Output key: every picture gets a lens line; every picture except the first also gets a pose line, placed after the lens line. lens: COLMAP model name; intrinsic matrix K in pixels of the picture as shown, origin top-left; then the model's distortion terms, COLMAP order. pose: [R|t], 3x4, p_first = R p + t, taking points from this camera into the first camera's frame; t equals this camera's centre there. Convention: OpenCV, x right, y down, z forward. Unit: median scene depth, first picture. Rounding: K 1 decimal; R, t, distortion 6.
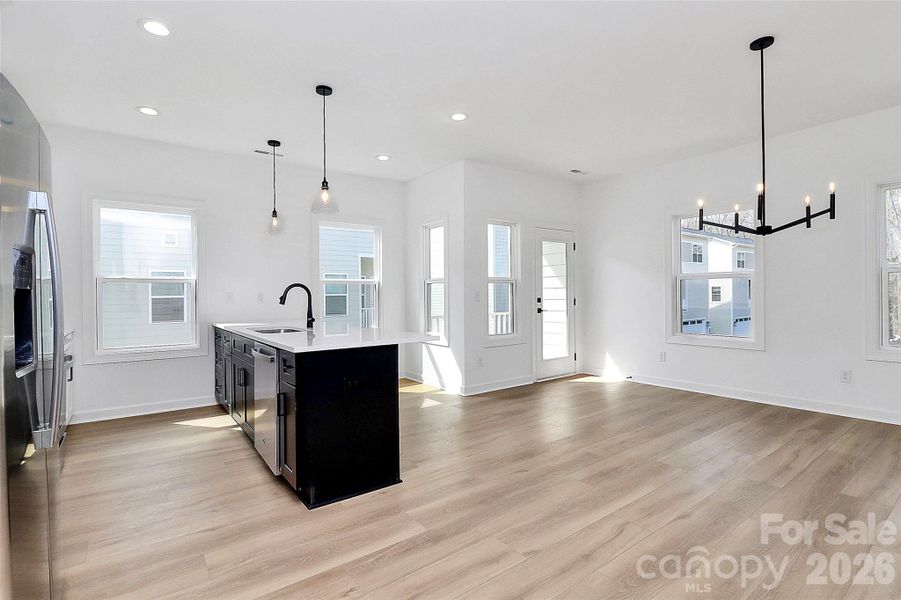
lens RADIAL K [[427.5, 0, 453.9], [0, 427.5, 297.1], [0, 0, 1]] dist [0.000569, -0.013484]
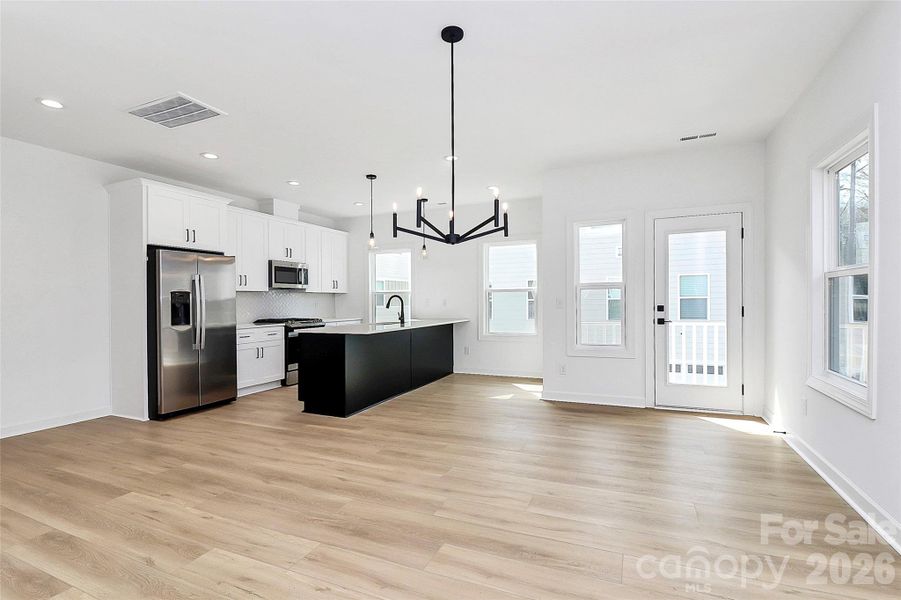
lens RADIAL K [[434.4, 0, 450.0], [0, 434.4, 301.7], [0, 0, 1]] dist [-0.000587, 0.000417]
pose [[0.494795, 0.007200, -0.868980, 1.108306], [0.001479, 0.999957, 0.009127, -0.021093], [0.869009, -0.005801, 0.494763, 0.380862]]
